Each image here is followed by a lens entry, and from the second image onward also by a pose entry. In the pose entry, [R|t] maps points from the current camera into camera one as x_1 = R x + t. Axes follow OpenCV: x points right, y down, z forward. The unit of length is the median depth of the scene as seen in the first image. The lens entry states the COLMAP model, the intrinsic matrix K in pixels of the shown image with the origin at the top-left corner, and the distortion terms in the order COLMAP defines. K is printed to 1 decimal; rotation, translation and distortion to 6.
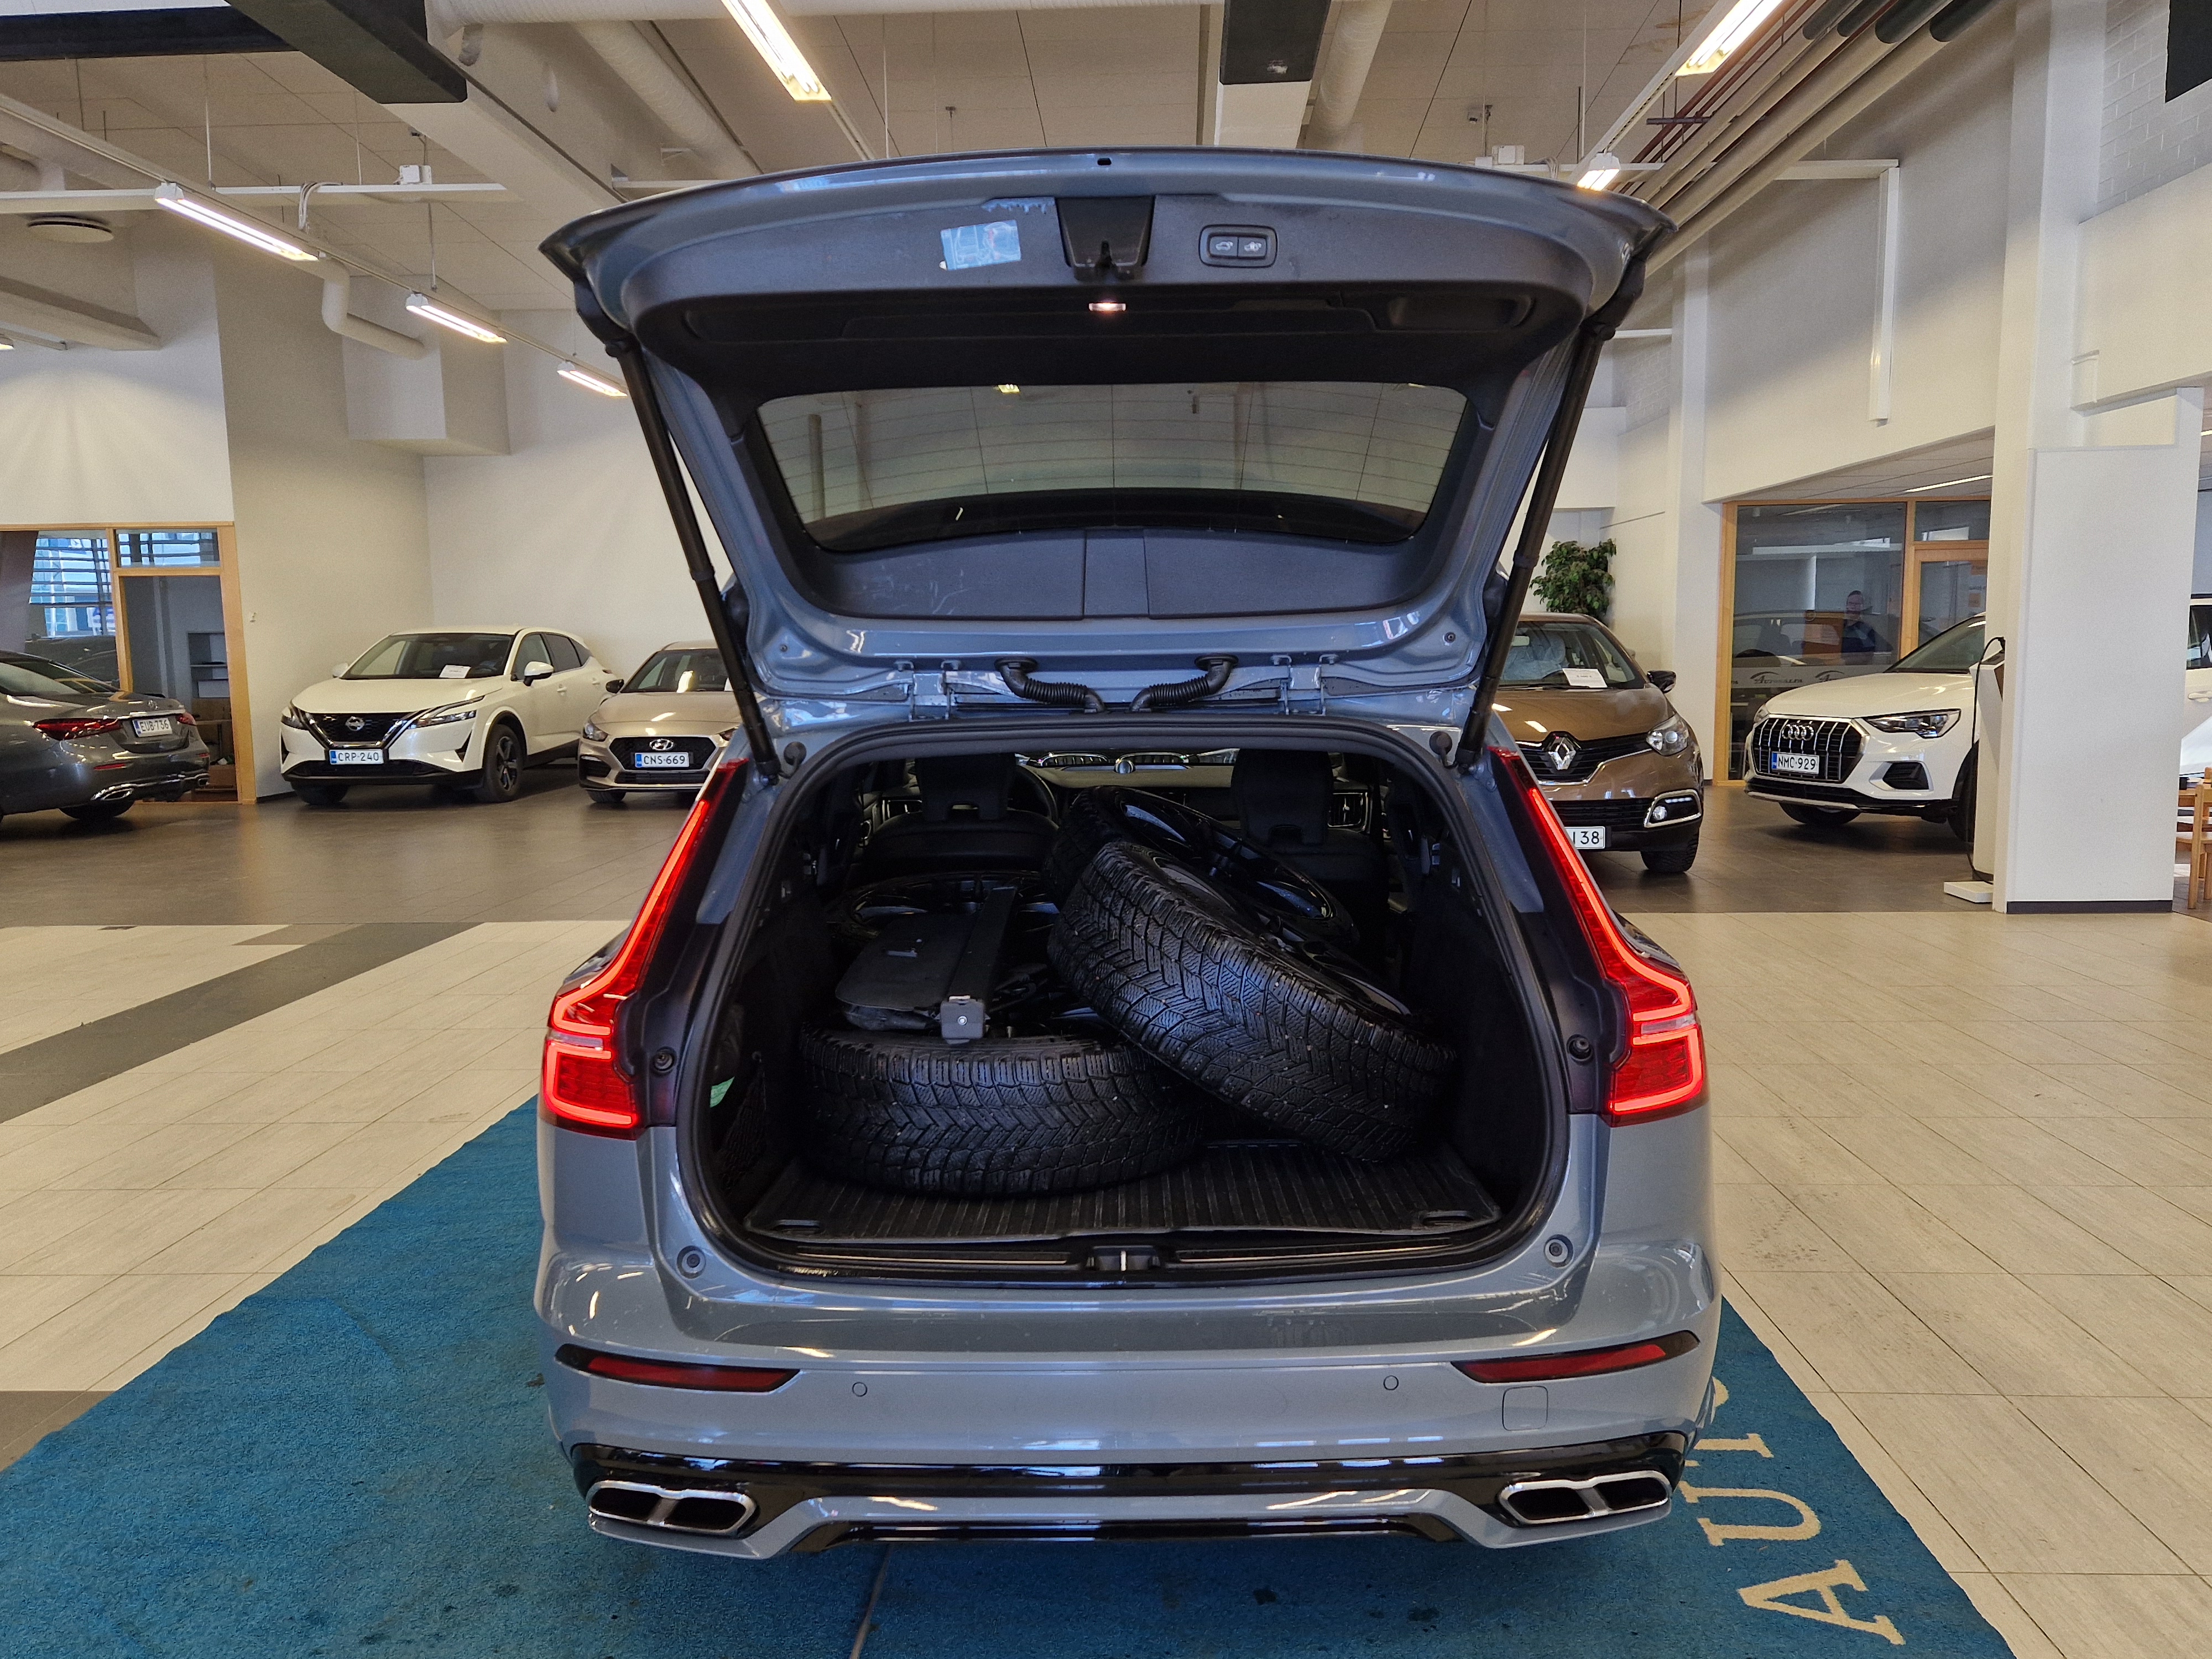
lens RADIAL K [[1671.5, 0, 1106.0], [0, 1671.5, 829.5], [0, 0, 1]] dist [0.150830, -0.159478]
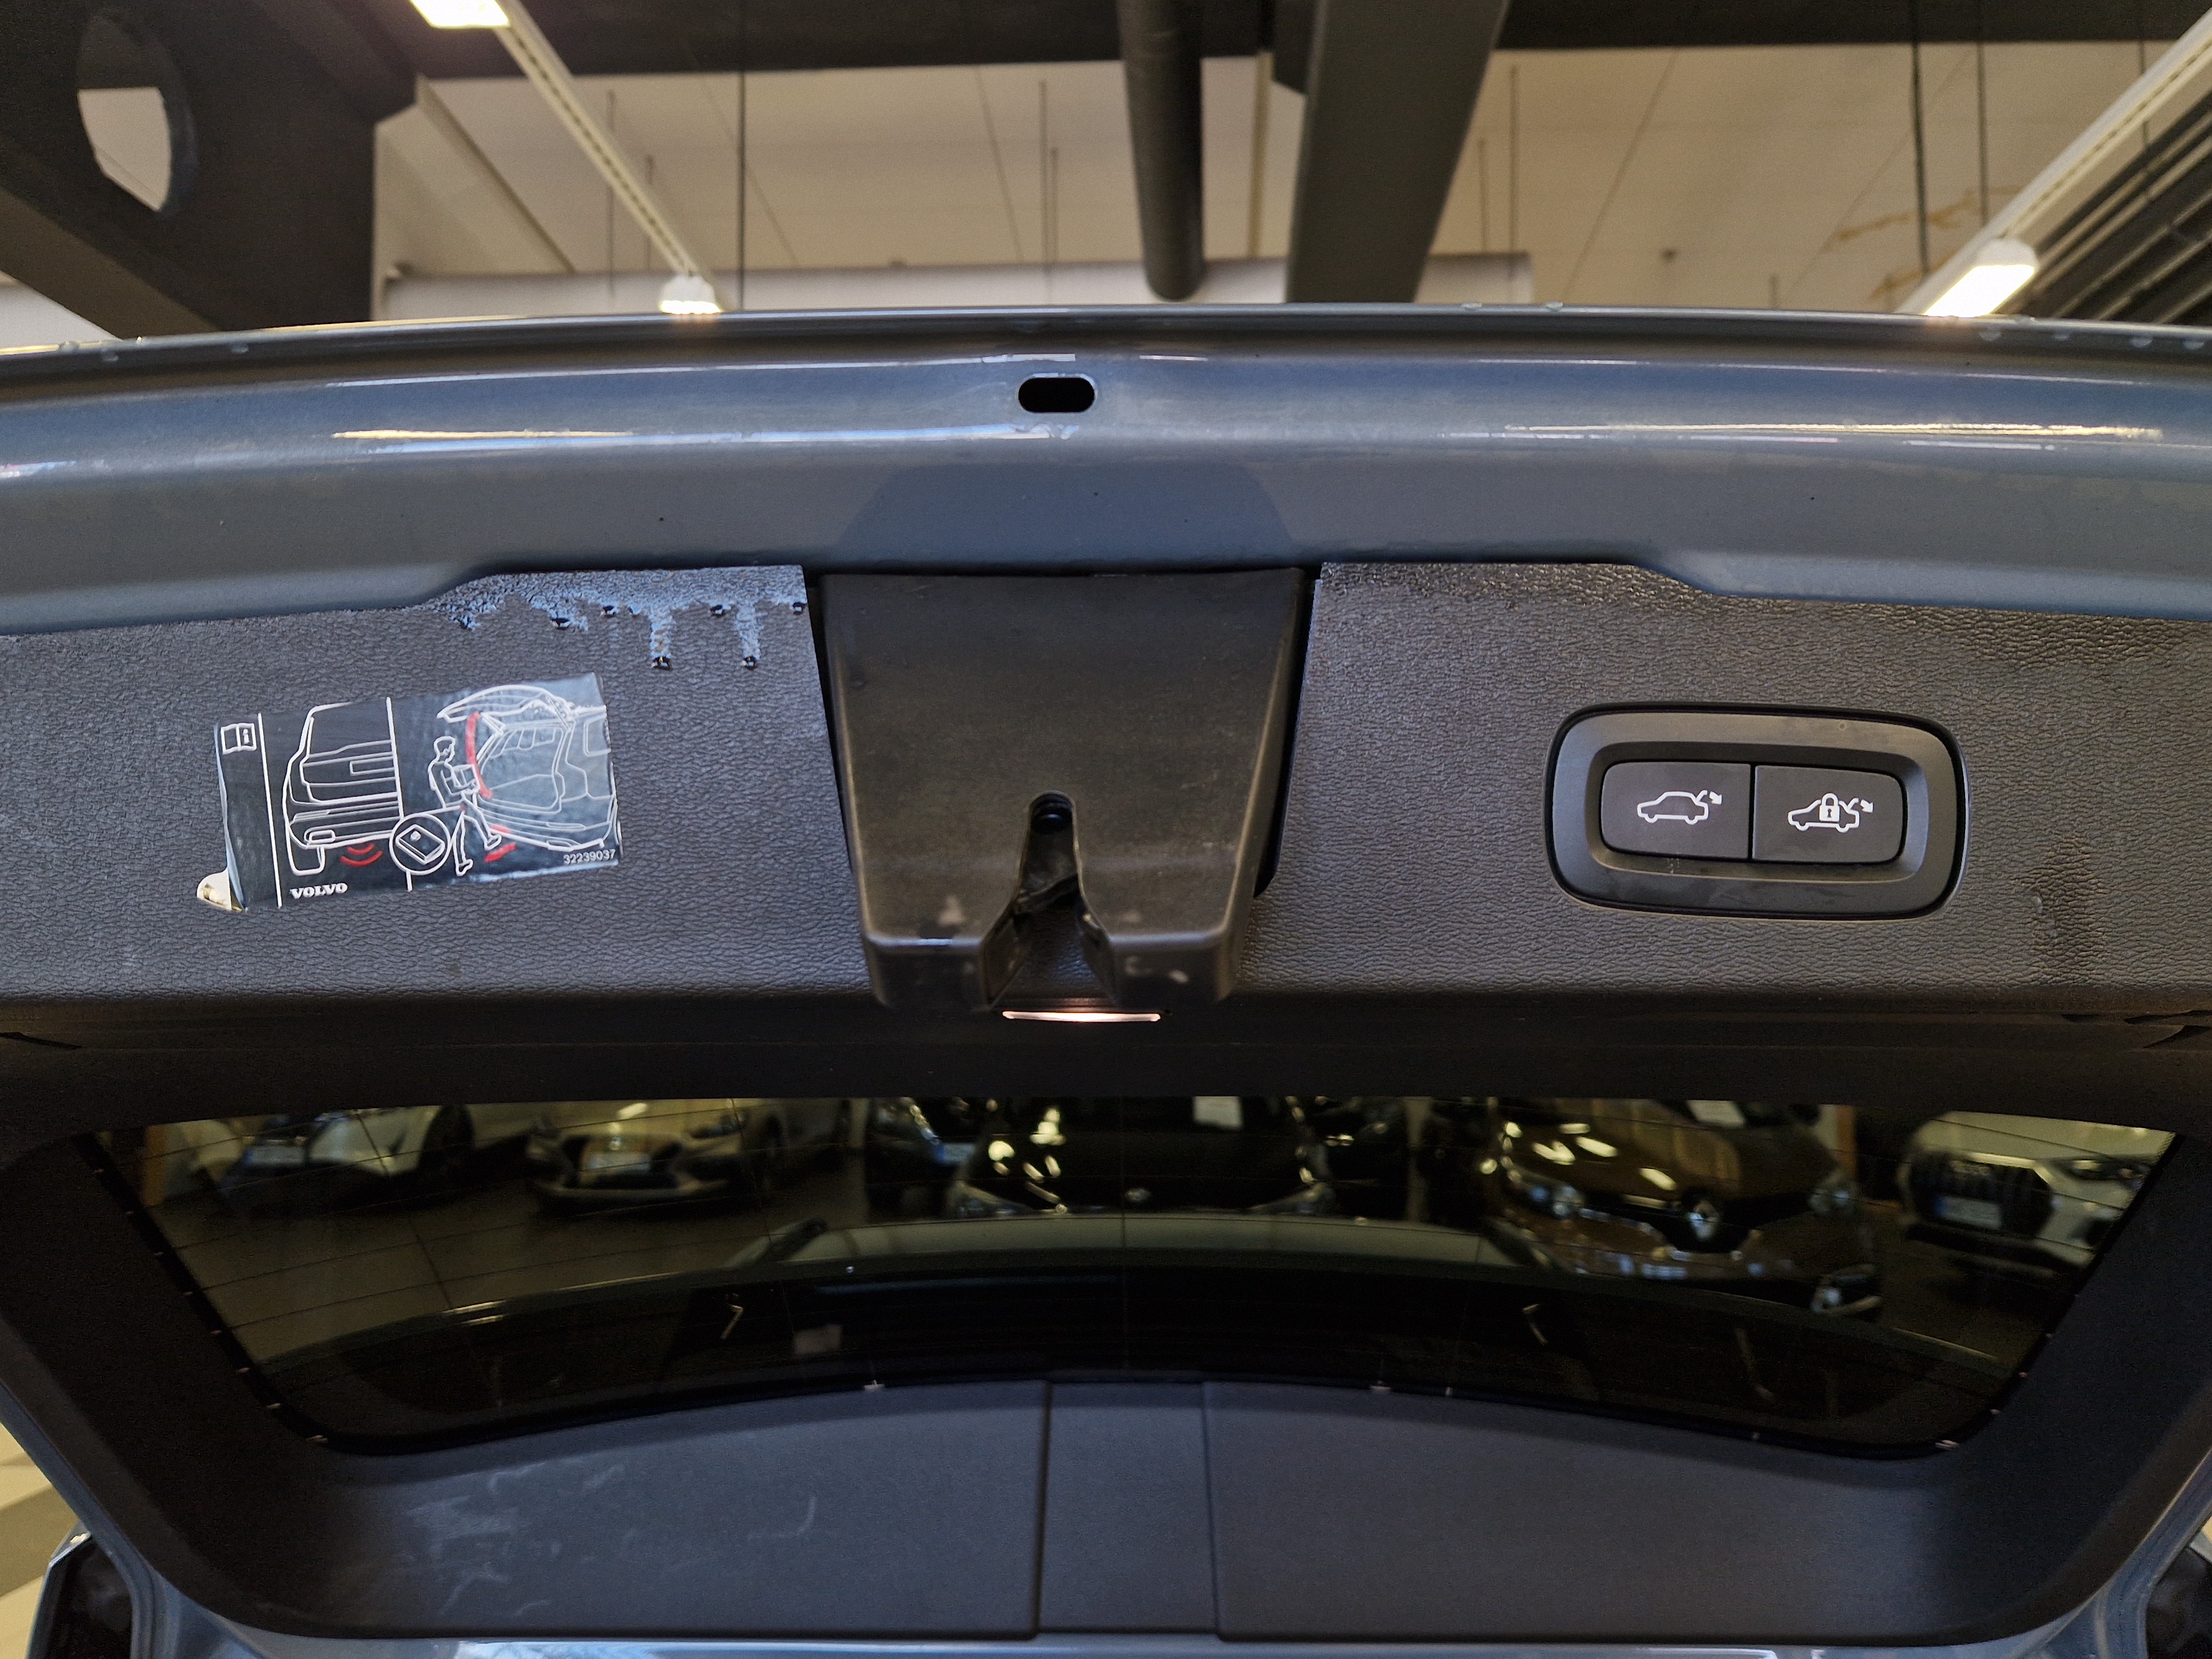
lens RADIAL K [[1671.5, 0, 1106.0], [0, 1671.5, 829.5], [0, 0, 1]] dist [0.150830, -0.159478]
pose [[0.999714, 0.012942, -0.020127, 0.002226], [-0.016595, 0.980959, -0.193505, -0.077198], [0.017240, 0.193784, 0.980893, 0.206657]]
